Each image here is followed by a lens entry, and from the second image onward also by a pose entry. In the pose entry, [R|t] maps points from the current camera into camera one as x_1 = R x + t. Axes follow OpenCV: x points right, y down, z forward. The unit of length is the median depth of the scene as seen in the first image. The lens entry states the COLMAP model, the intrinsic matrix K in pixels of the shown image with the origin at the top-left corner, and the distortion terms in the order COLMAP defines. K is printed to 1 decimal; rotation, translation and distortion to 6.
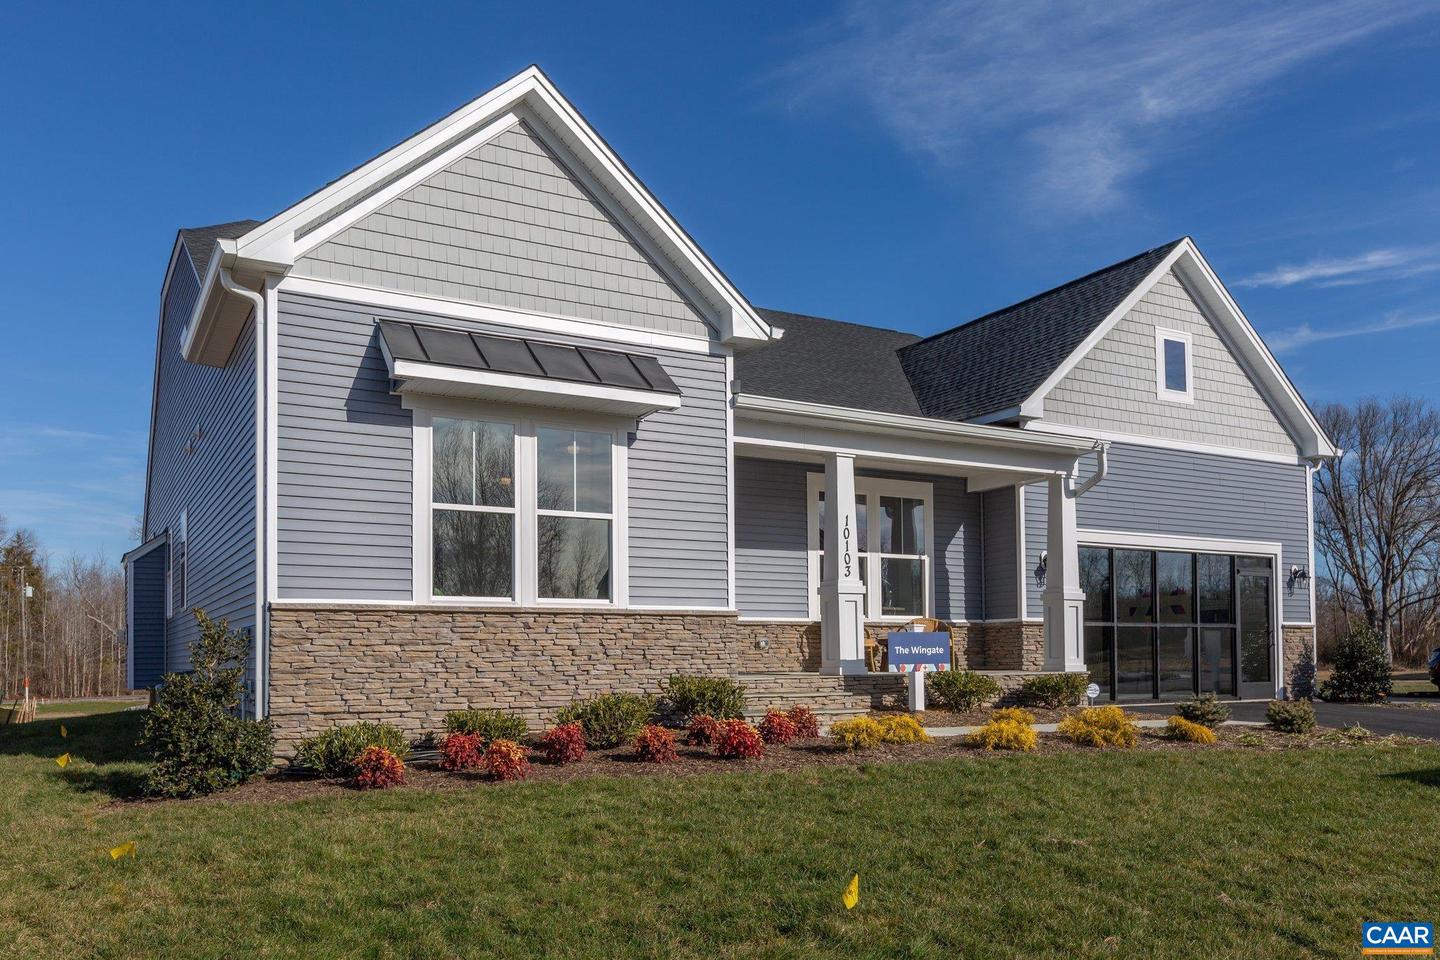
lens RADIAL K [[1122.6, 0, 652.6], [0, 1122.6, 623.6], [0, 0, 1]] dist [0.004156, -0.000166]
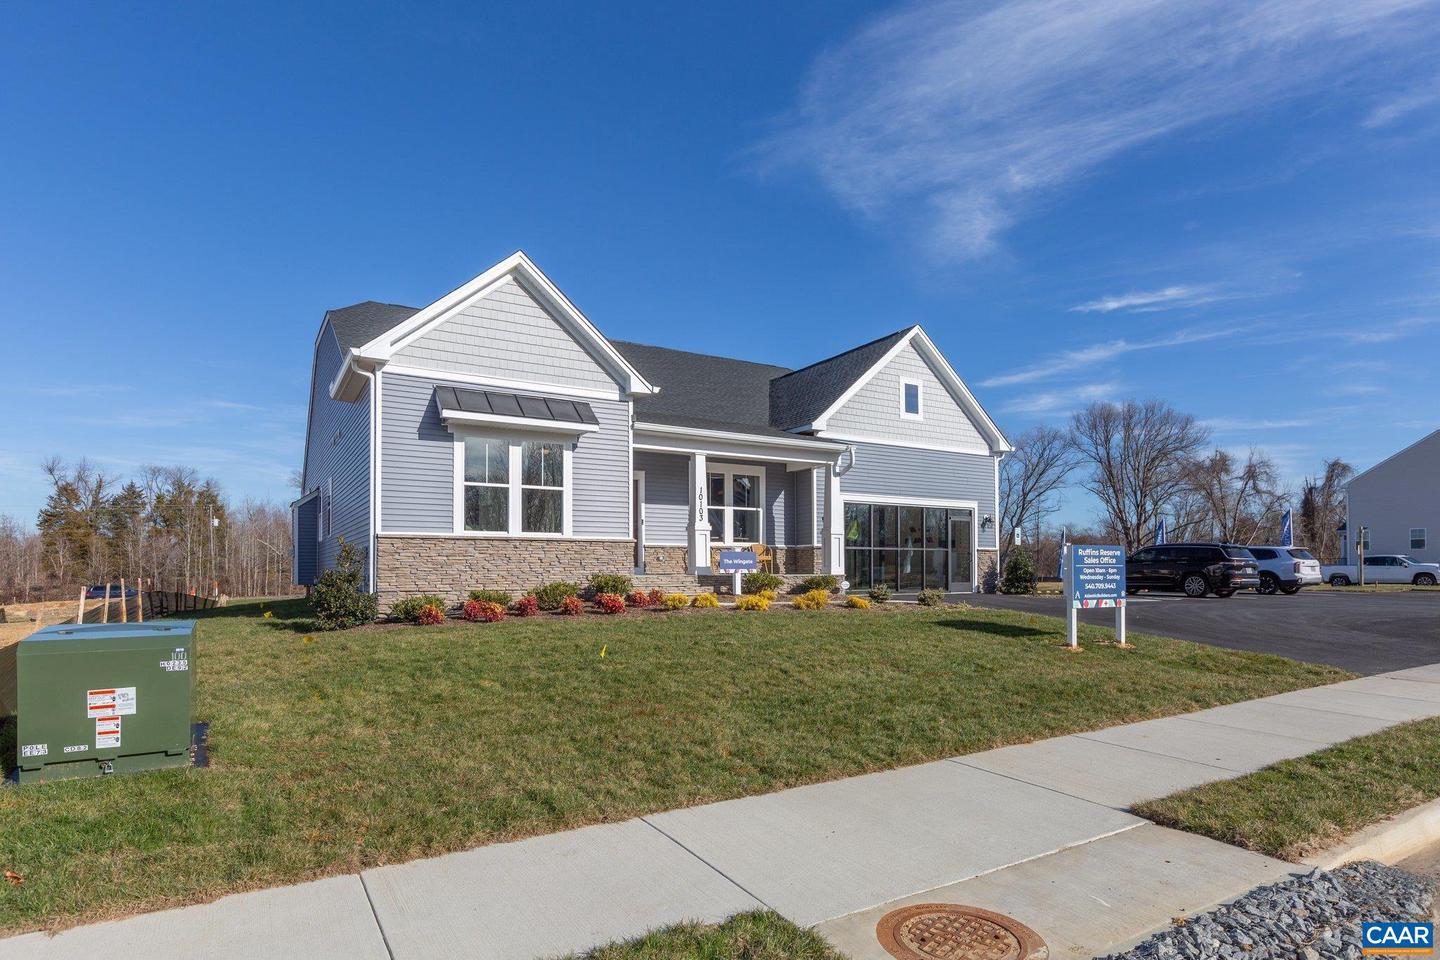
lens RADIAL K [[798.9, 0, 691.2], [0, 798.9, 554.4], [0, 0, 1]] dist [0.000742, 0.000312]
pose [[0.999384, 0.005260, 0.034693, 0.115732], [-0.005567, 0.999946, 0.008739, 0.001211], [-0.034646, -0.008927, 0.999360, -0.299730]]
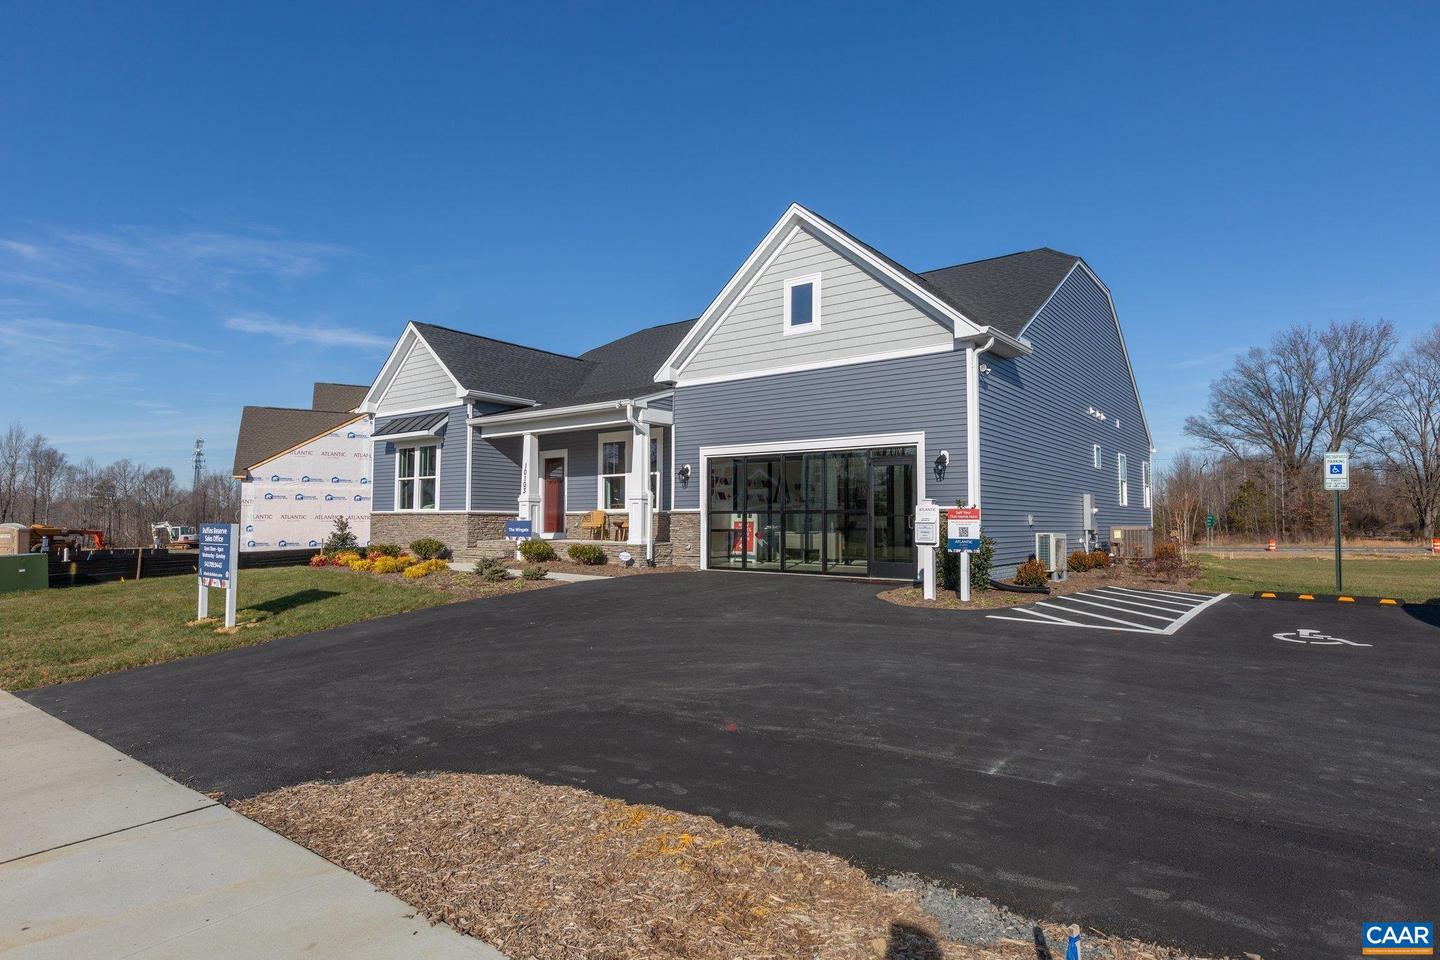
lens RADIAL K [[783.8, 0, 720.0], [0, 783.8, 480.0], [0, 0, 1]] dist [0.004561, -0.000515]
pose [[0.396514, -0.040702, -0.917126, 1.671182], [0.024520, 0.999130, -0.033740, -0.009028], [0.917701, -0.009110, 0.397167, 0.776459]]
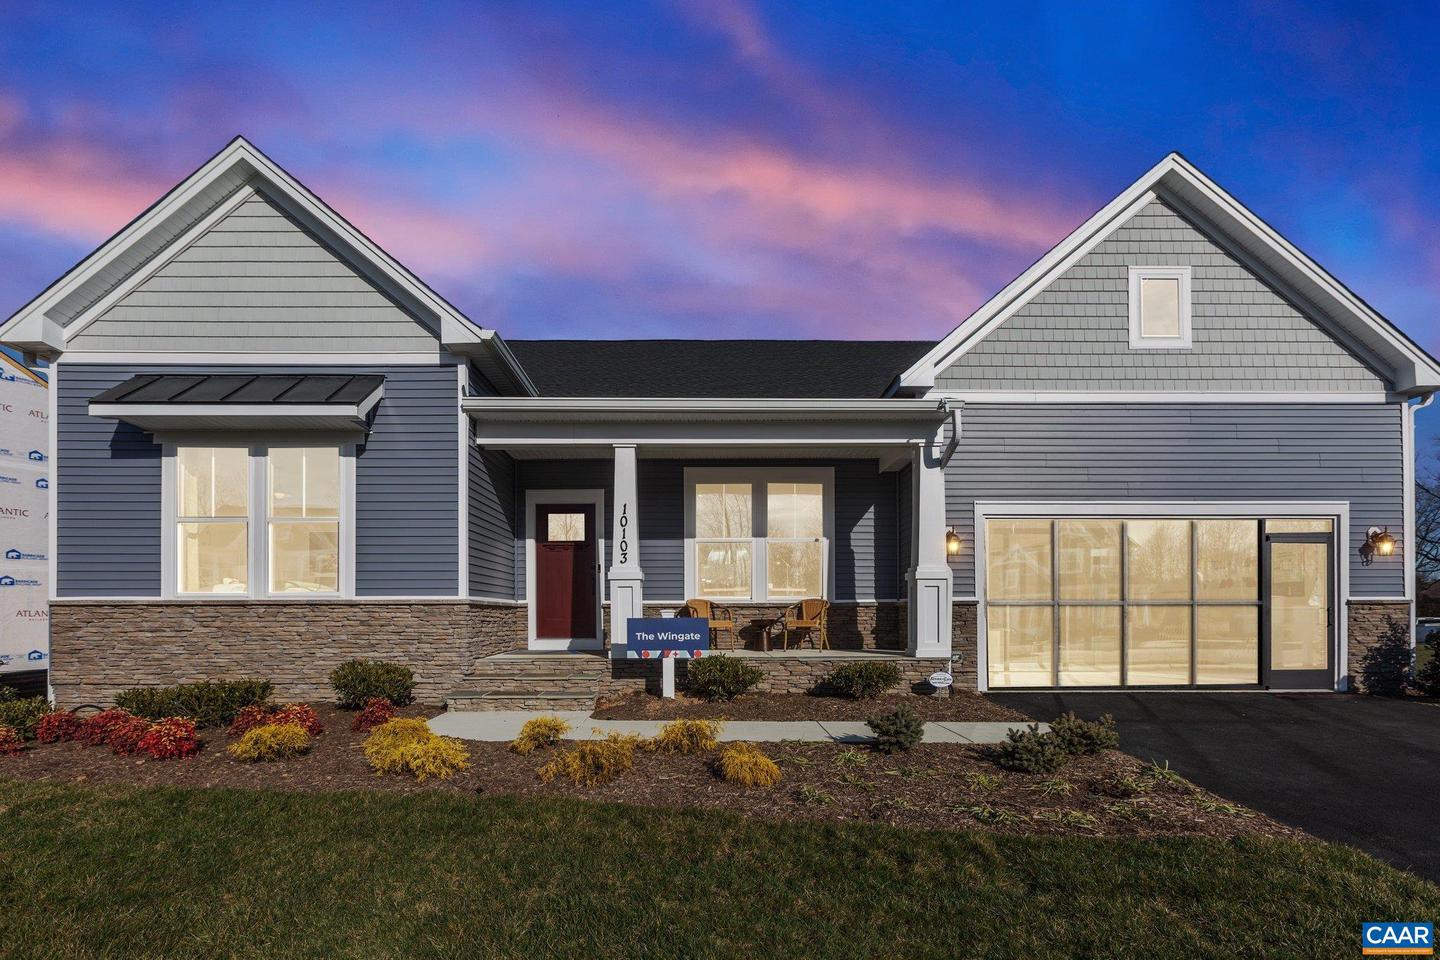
lens RADIAL K [[677.8, 0, 711.2], [0, 677.8, 607.9], [0, 0, 1]] dist [0.000226, 0.000191]
pose [[0.883961, 0.000174, -0.467560, 0.549902], [0.011507, 0.999689, 0.022126, -0.013891], [0.467418, -0.024938, 0.883685, 0.495300]]
